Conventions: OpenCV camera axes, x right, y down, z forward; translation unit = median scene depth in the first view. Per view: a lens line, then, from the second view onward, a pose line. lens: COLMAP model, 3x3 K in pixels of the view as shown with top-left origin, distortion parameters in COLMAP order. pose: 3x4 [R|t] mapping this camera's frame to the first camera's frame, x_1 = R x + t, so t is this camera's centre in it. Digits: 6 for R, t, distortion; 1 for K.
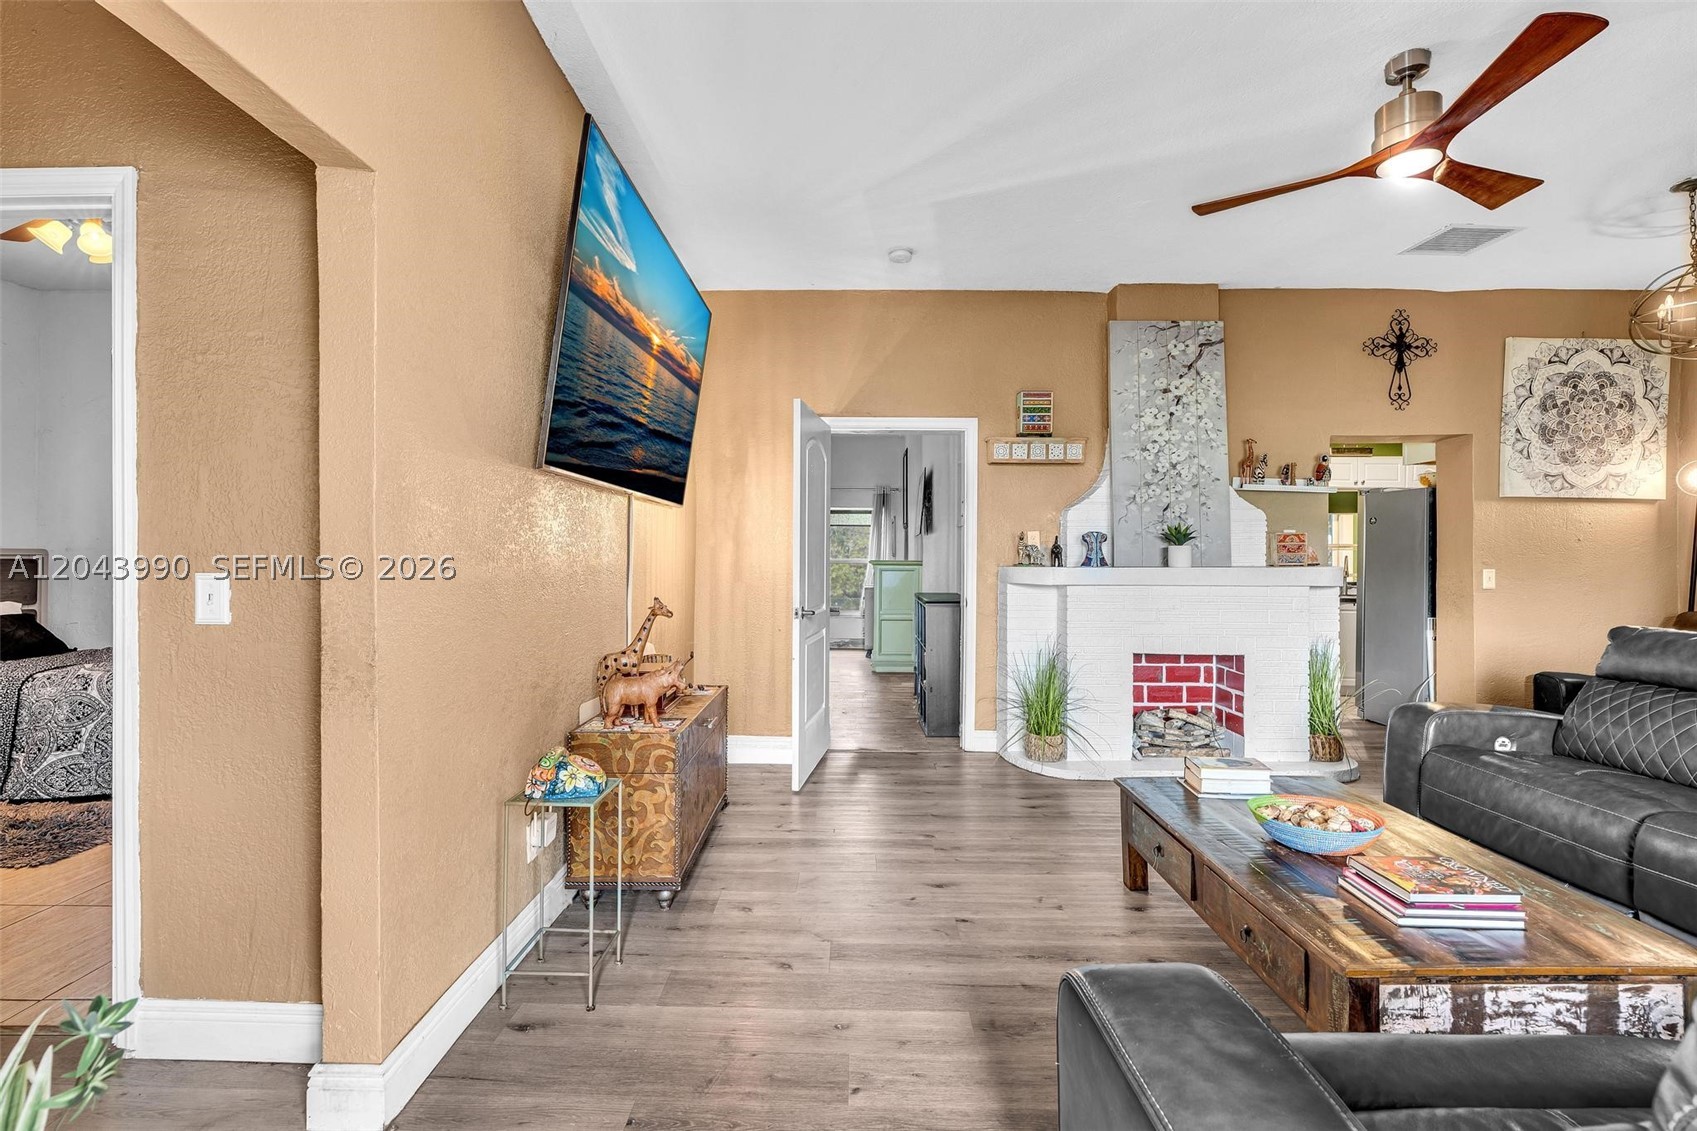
lens RADIAL K [[767.7, 0, 845.7], [0, 767.7, 569.5], [0, 0, 1]] dist [-0.007689, 0.002295]
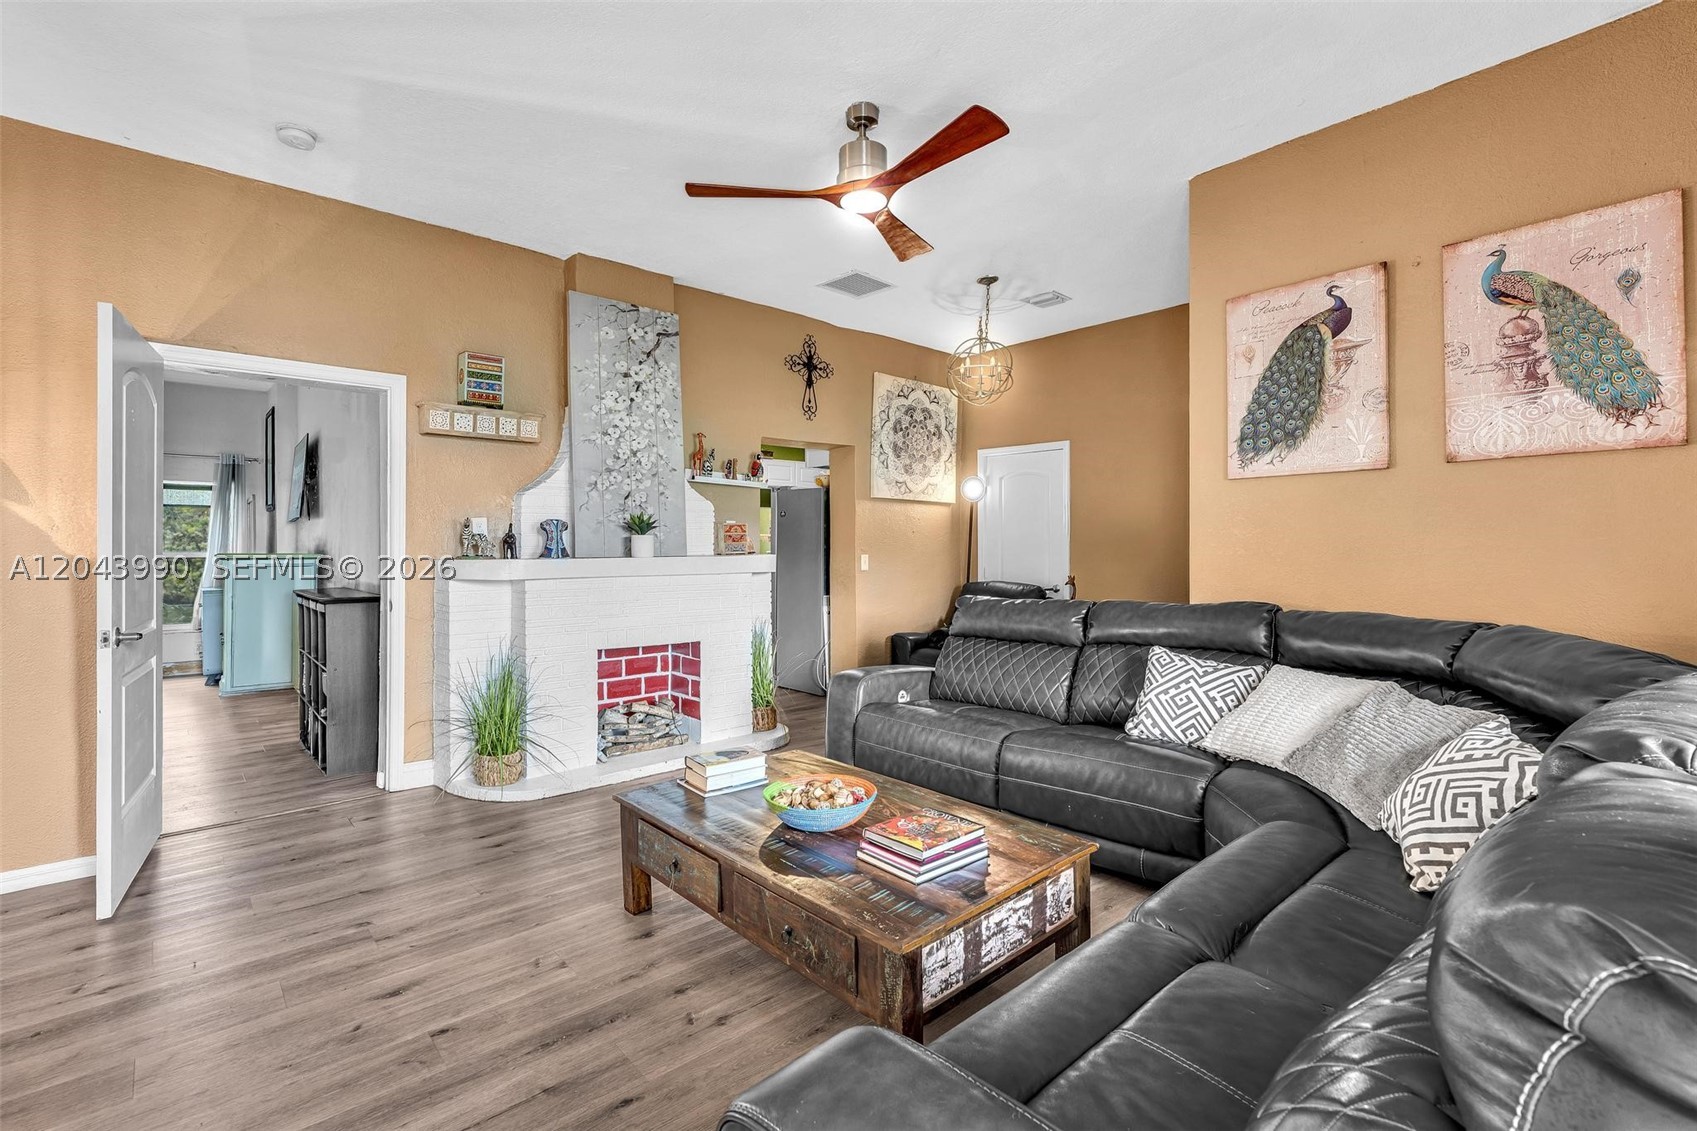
lens RADIAL K [[767.7, 0, 845.0], [0, 767.7, 548.5], [0, 0, 1]] dist [-0.007689, 0.002295]
pose [[0.736275, -0.008326, 0.676632, -0.036122], [0.017334, 0.999828, -0.006559, -0.003288], [-0.676461, 0.016558, 0.736293, 0.104781]]
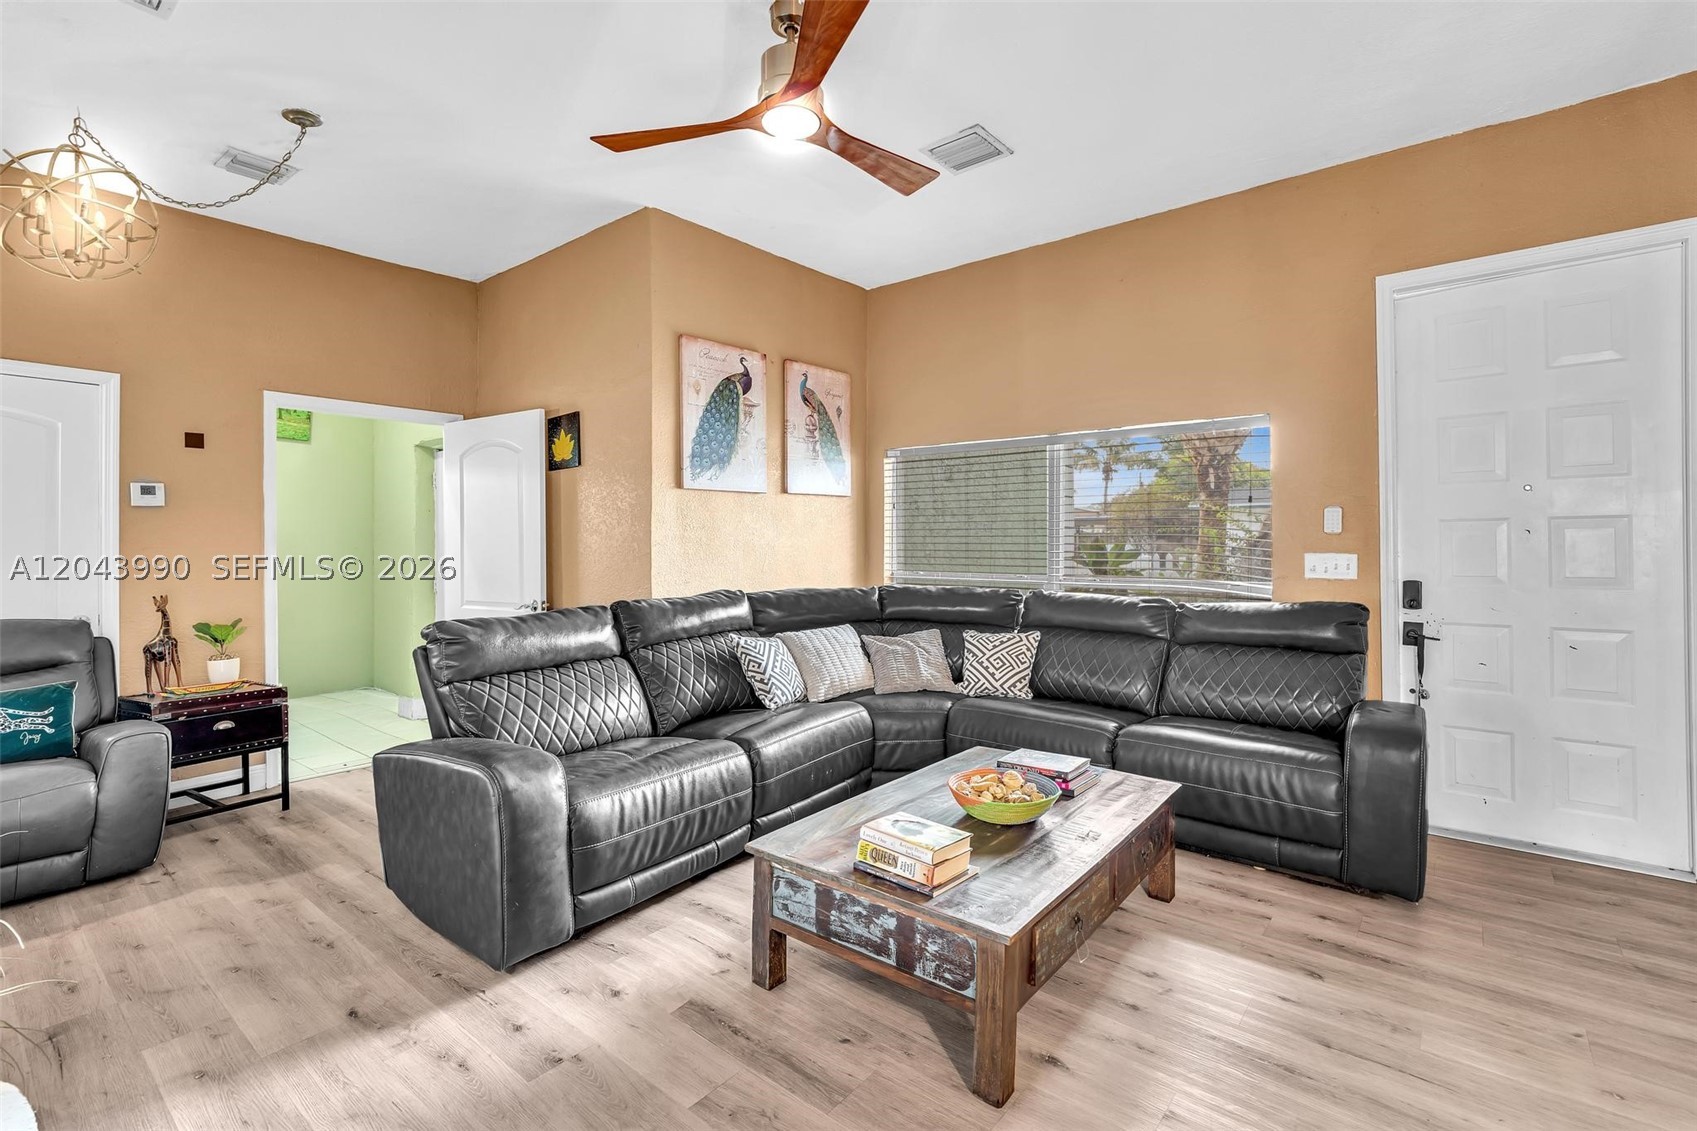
lens RADIAL K [[767.7, 0, 845.7], [0, 767.7, 542.5], [0, 0, 1]] dist [-0.007689, 0.002295]
pose [[-0.788055, -0.001838, 0.615602, 0.074274], [0.012615, 0.999737, 0.019134, -0.024131], [-0.615475, 0.022844, -0.787825, 1.083296]]
